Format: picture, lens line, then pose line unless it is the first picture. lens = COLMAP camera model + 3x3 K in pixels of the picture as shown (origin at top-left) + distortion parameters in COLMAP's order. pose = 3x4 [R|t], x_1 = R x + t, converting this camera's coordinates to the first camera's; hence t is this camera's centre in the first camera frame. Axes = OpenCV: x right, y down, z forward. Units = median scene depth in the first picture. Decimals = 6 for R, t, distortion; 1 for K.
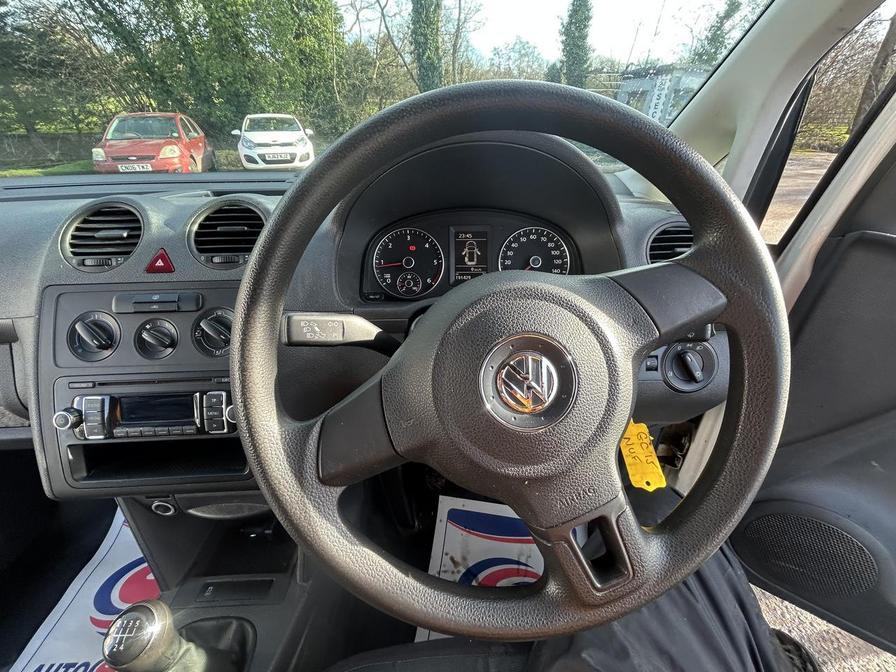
lens RADIAL K [[361.5, 0, 448.0], [0, 361.5, 335.4], [0, 0, 1]] dist [0.000486, -0.000708]
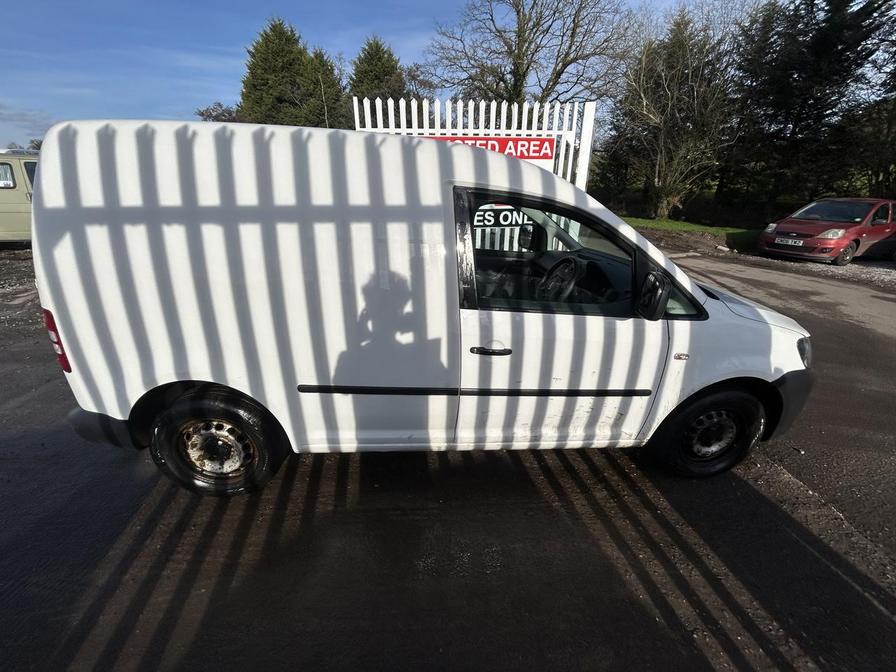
lens RADIAL K [[361.5, 0, 448.8], [0, 361.5, 337.0], [0, 0, 1]] dist [0.000486, -0.000708]
pose [[0.047360, 0.397868, -0.916219, 0.268857], [-0.521412, 0.792211, 0.317065, -0.007782], [0.851990, 0.462712, 0.244973, -0.091848]]
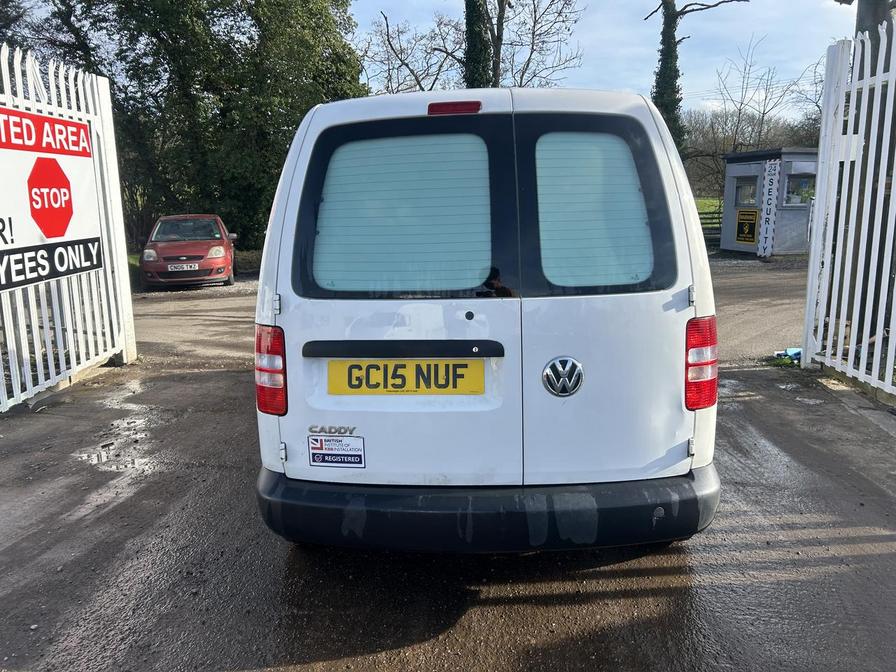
lens RADIAL K [[674.4, 0, 450.3], [0, 674.4, 328.6], [0, 0, 1]] dist [0.037580, -0.033761]
pose [[0.997015, -0.006050, -0.076966, -0.020572], [-0.020943, 0.938352, -0.345047, 0.264938], [0.074309, 0.345629, 0.935424, -0.515100]]
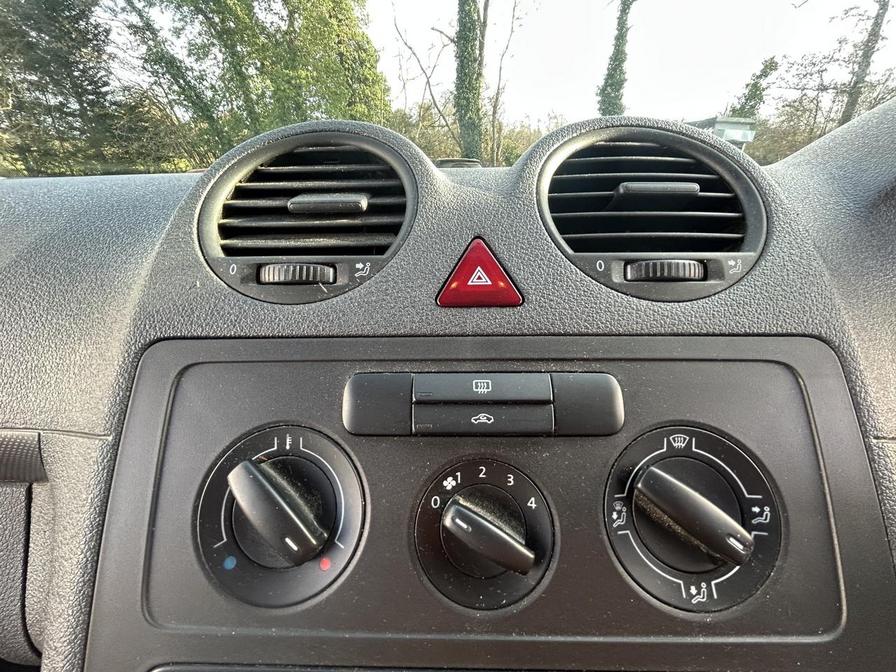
lens RADIAL K [[361.5, 0, 447.9], [0, 361.5, 334.2], [0, 0, 1]] dist [0.000486, -0.000708]
pose [[0.997141, 0.021347, -0.072490, -0.045943], [-0.030305, 0.991718, -0.124811, -0.006147], [0.069225, 0.126651, 0.989529, 0.038894]]
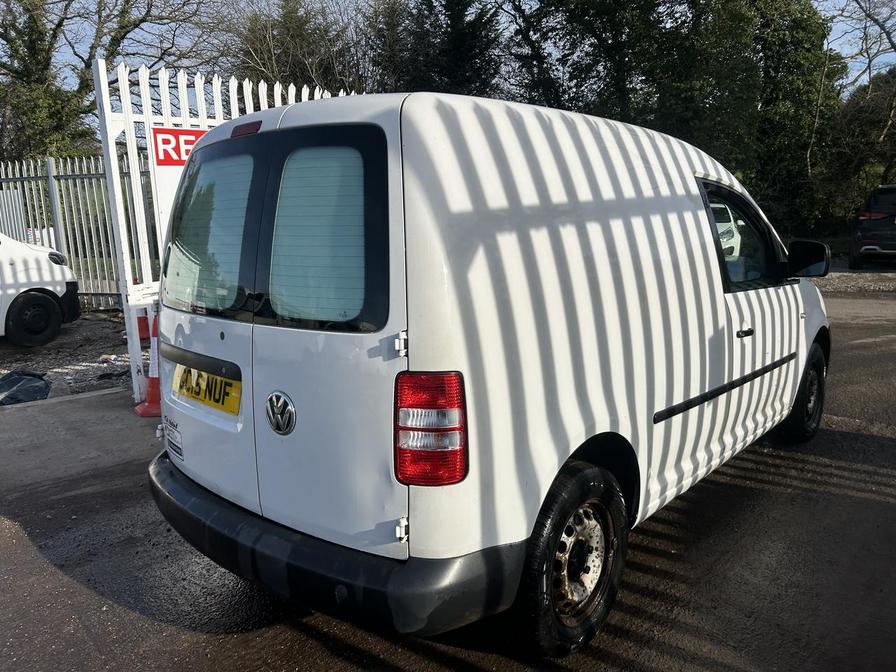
lens RADIAL K [[674.4, 0, 443.7], [0, 674.4, 330.8], [0, 0, 1]] dist [0.037580, -0.033761]
pose [[0.718917, 0.102511, -0.687496, 0.222076], [-0.325088, 0.923815, -0.202198, 0.190187], [0.614391, 0.368860, 0.697471, -0.399348]]
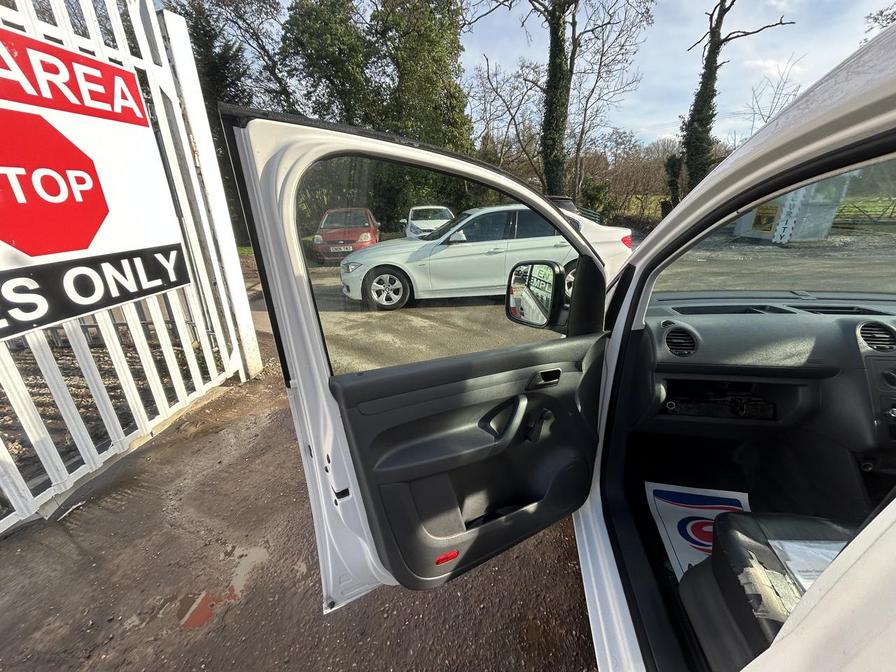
lens RADIAL K [[361.5, 0, 447.5], [0, 361.5, 336.4], [0, 0, 1]] dist [0.000486, -0.000708]
pose [[0.975030, 0.056871, -0.214666, -0.177035], [-0.094145, 0.981345, -0.167625, 0.023539], [0.201129, 0.183649, 0.962195, -0.105635]]
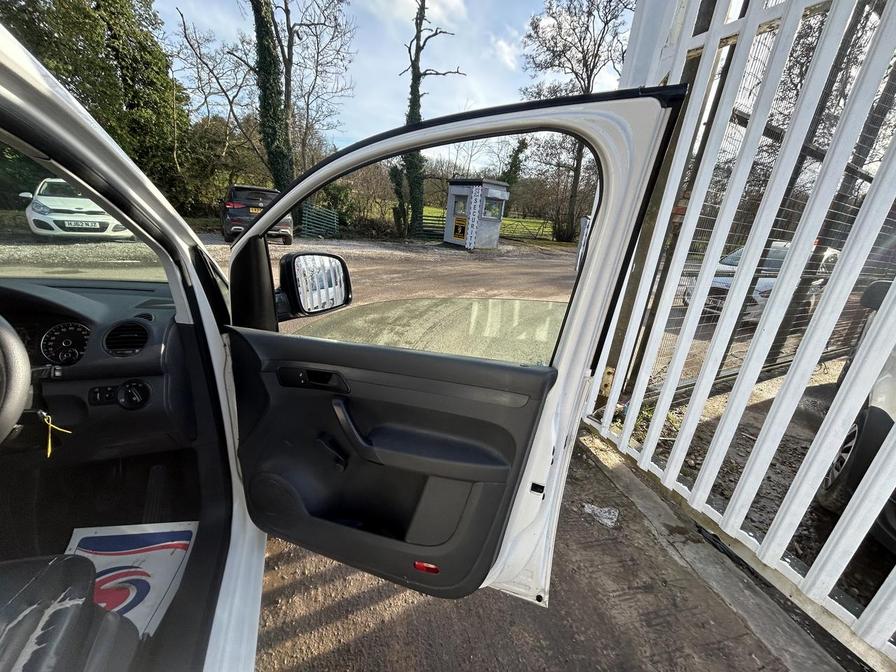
lens RADIAL K [[361.5, 0, 449.9], [0, 361.5, 333.8], [0, 0, 1]] dist [0.000486, -0.000708]
pose [[0.943107, -0.028547, 0.331262, 0.093988], [0.090894, 0.980492, -0.174282, 0.013963], [-0.319825, 0.194477, 0.927303, -0.081106]]
